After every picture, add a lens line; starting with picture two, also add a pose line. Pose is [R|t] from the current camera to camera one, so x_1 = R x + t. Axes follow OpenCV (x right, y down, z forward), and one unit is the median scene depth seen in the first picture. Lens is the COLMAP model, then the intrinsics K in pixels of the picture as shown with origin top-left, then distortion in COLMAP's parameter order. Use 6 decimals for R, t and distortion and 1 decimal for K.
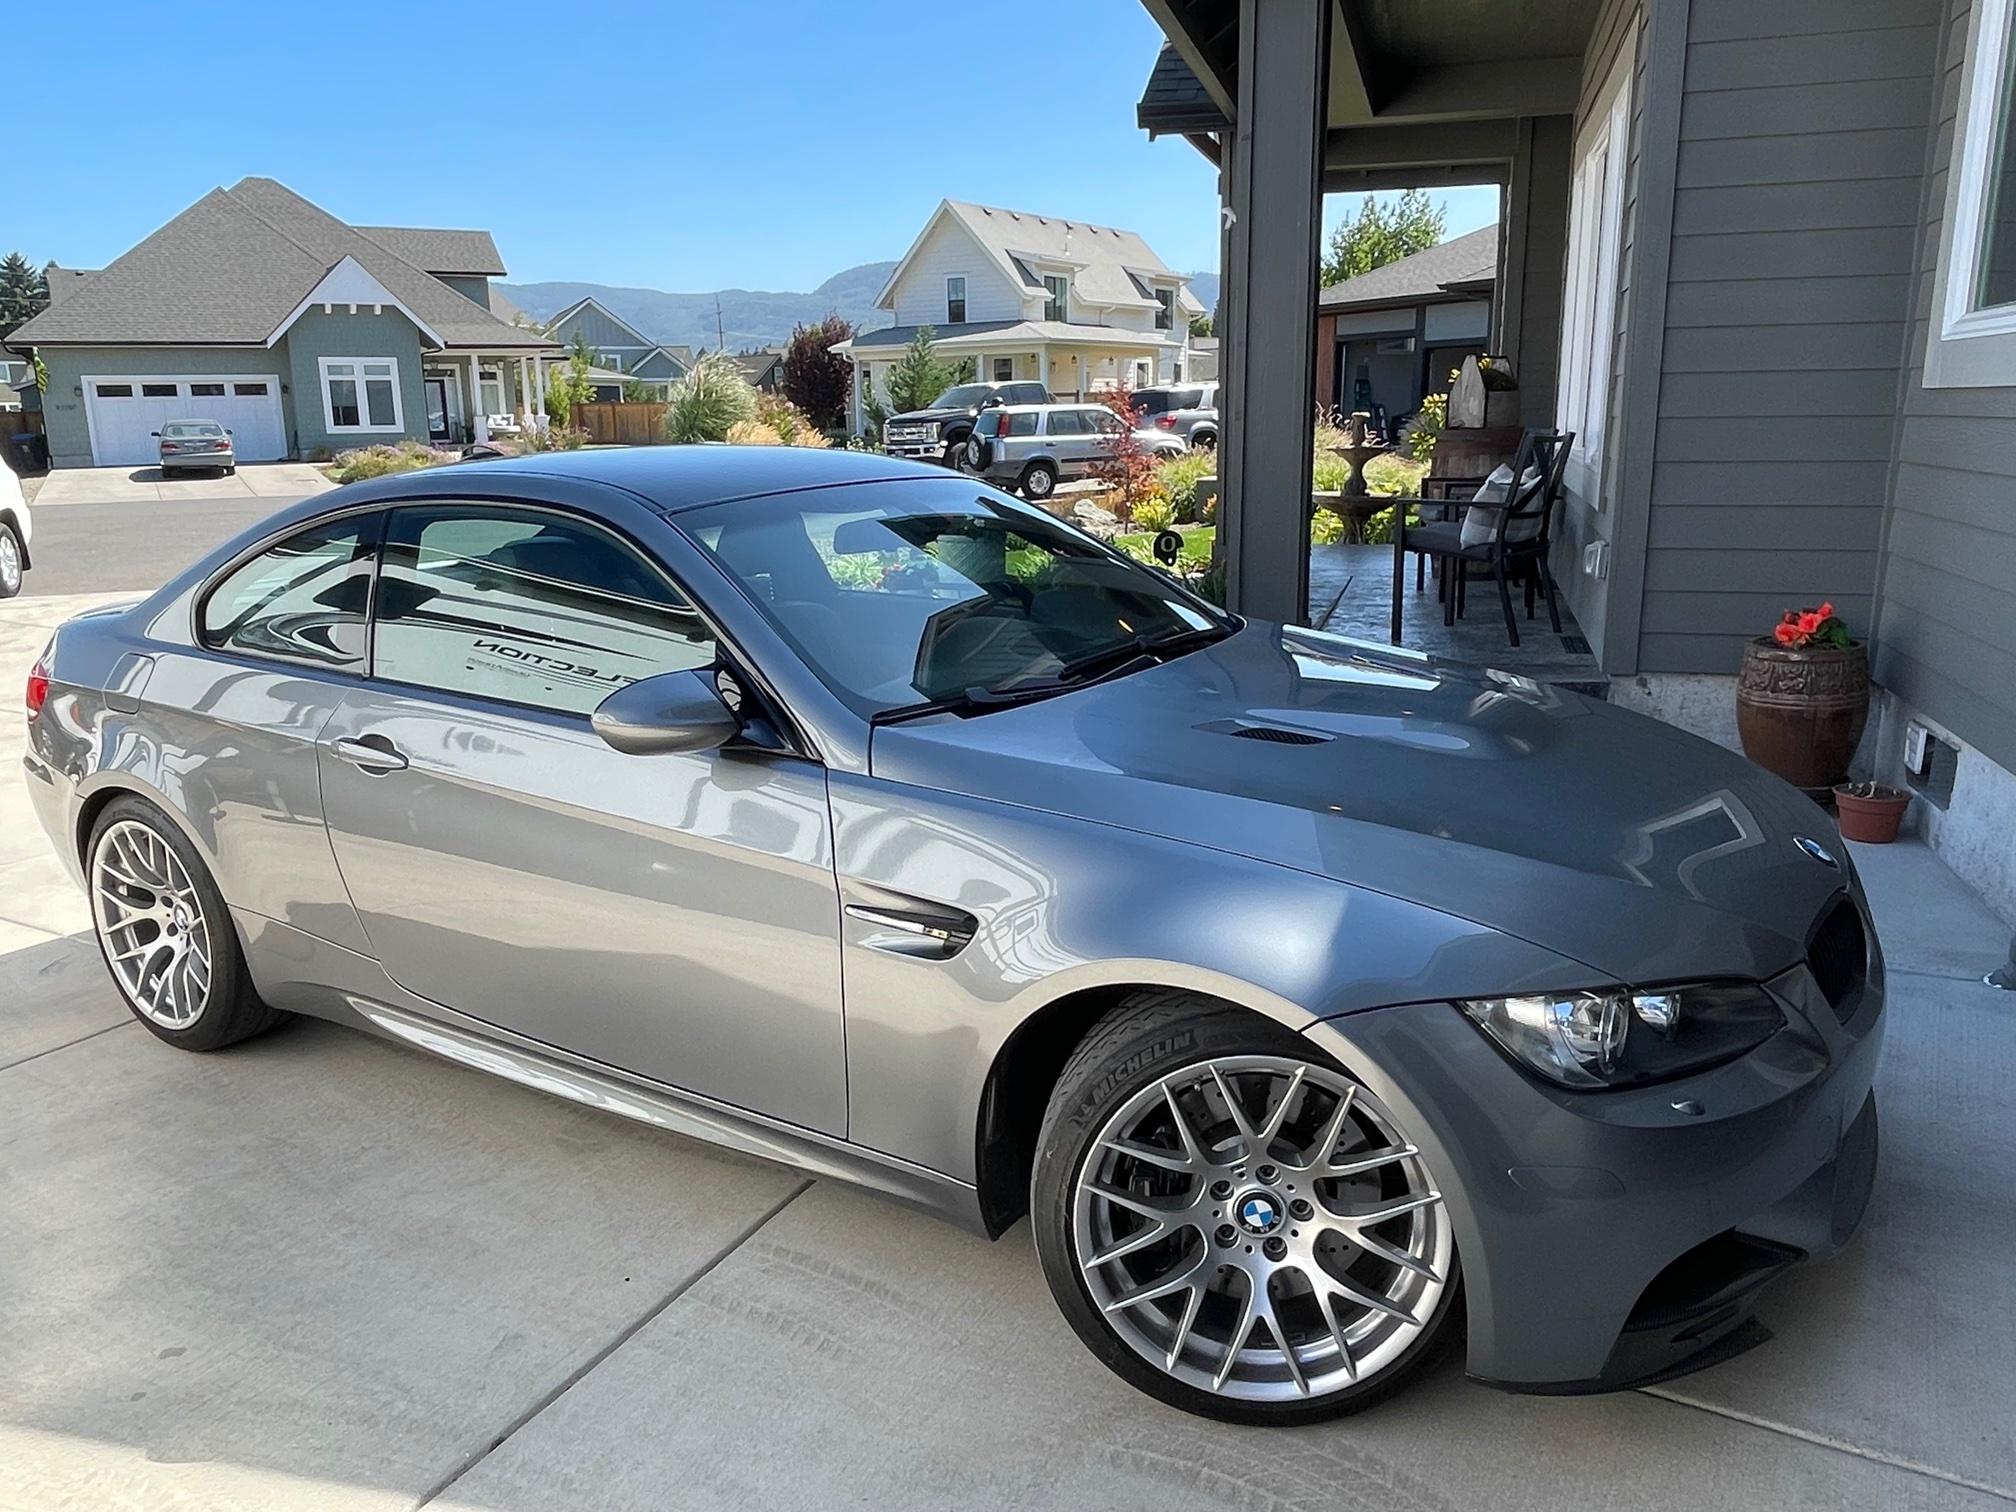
lens RADIAL K [[1472.3, 0, 1007.3], [0, 1472.3, 745.8], [0, 0, 1]] dist [0.059759, -0.098883]
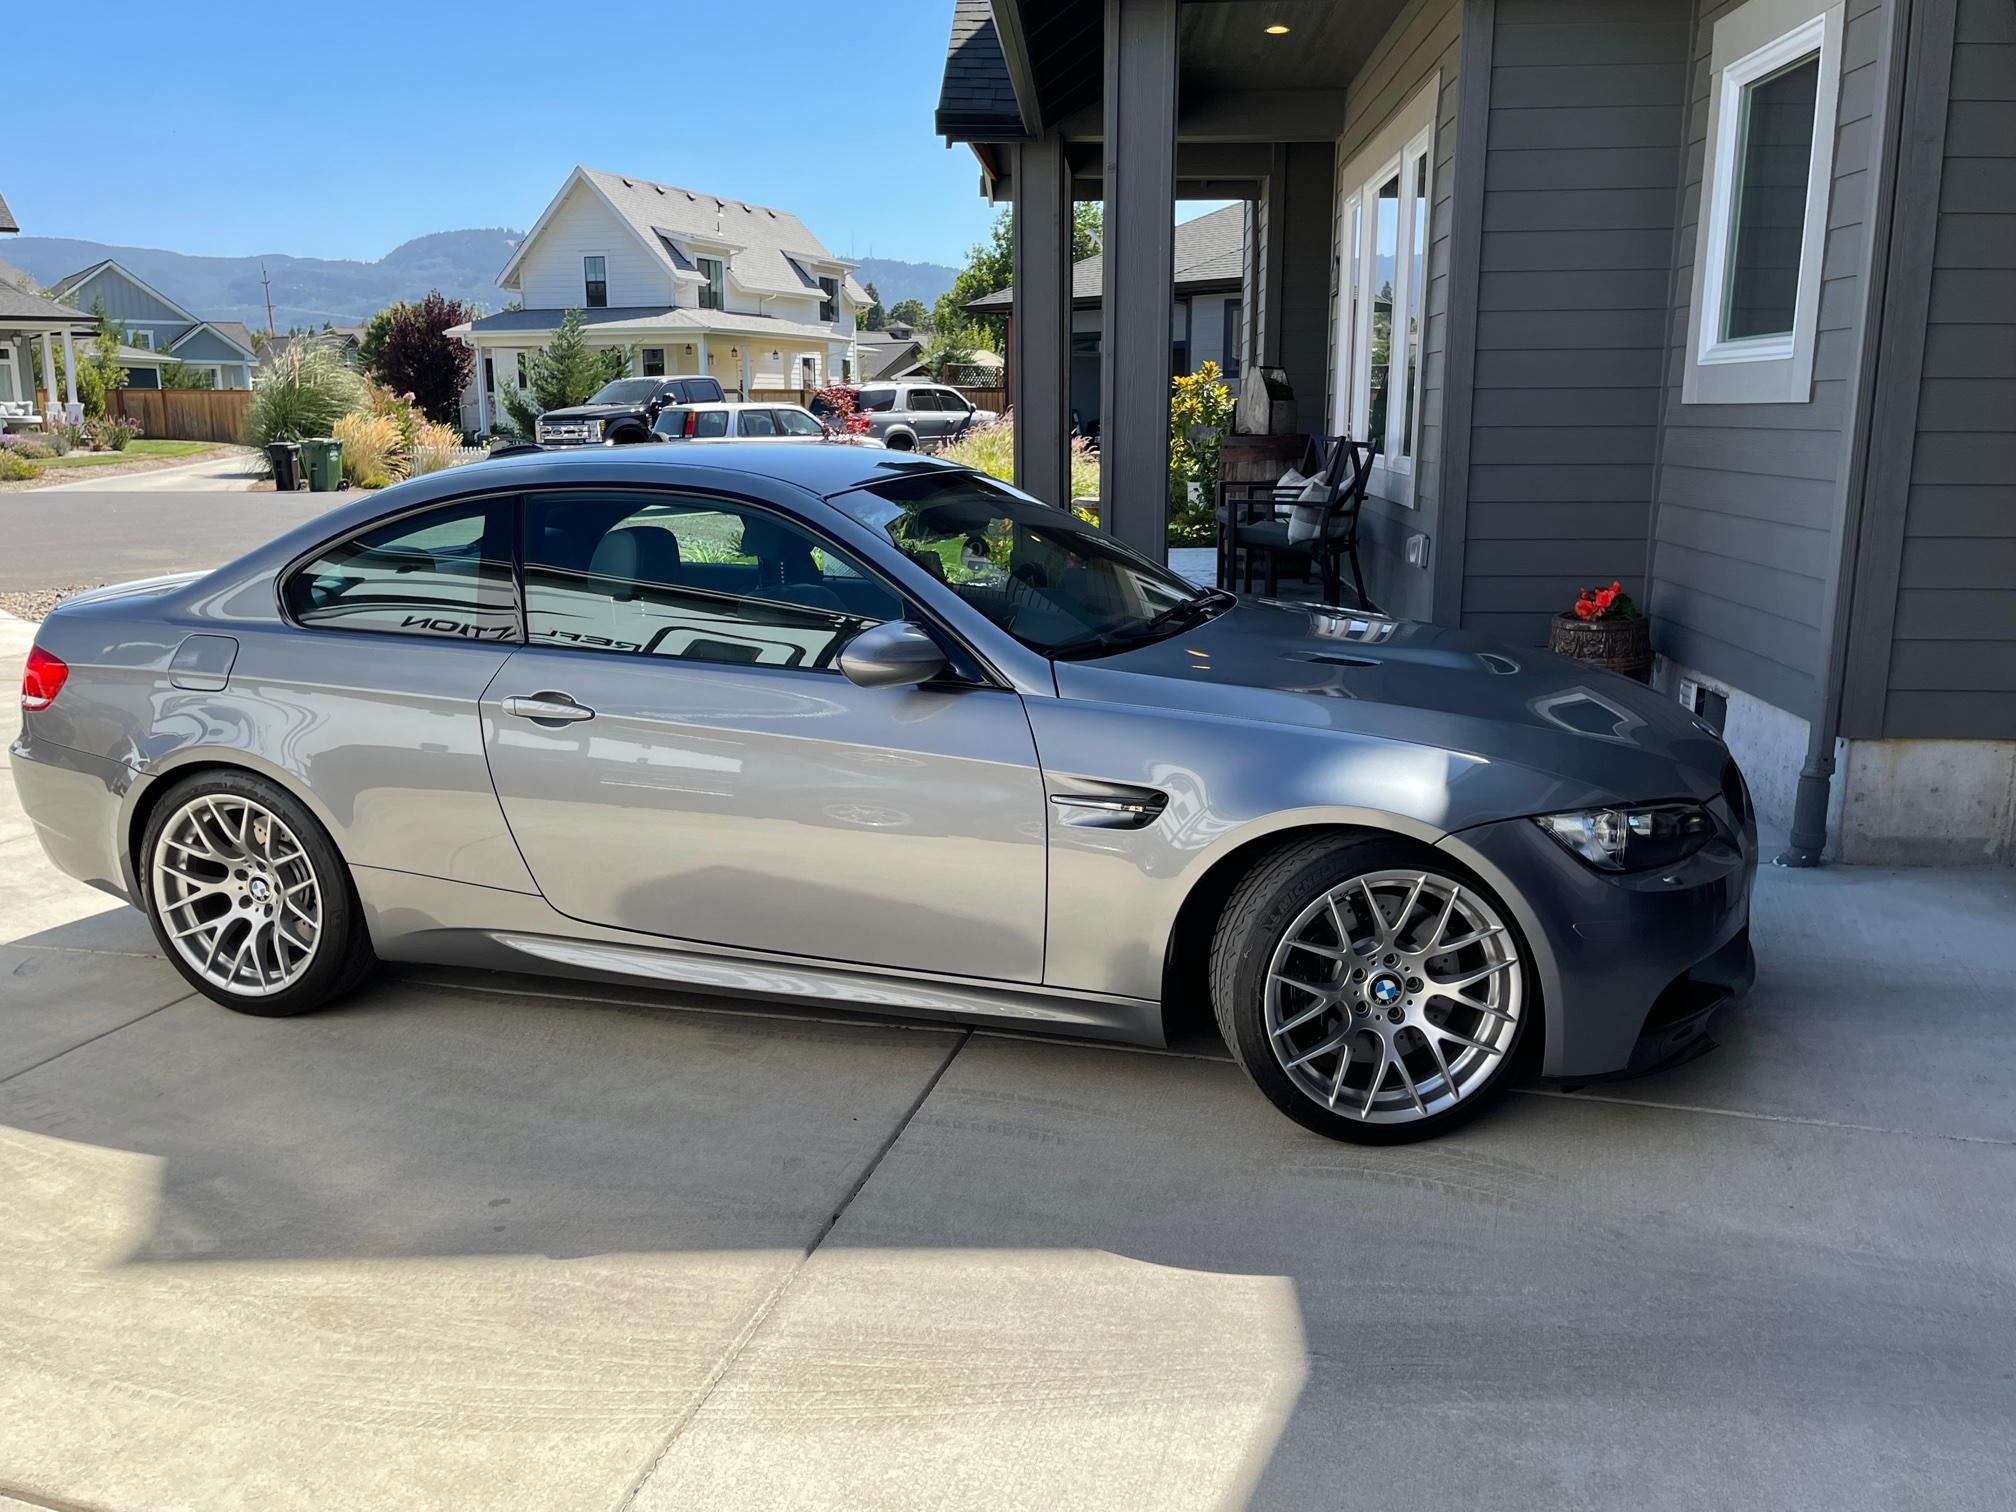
lens RADIAL K [[1726.0, 0, 1008.0], [0, 1726.0, 756.0], [0, 0, 1]] dist [0.049899, -0.011304]
pose [[0.970367, -0.033322, 0.239327, -0.278657], [0.039538, 0.998993, -0.021219, 0.057544], [-0.238379, 0.030053, 0.970707, -0.252889]]
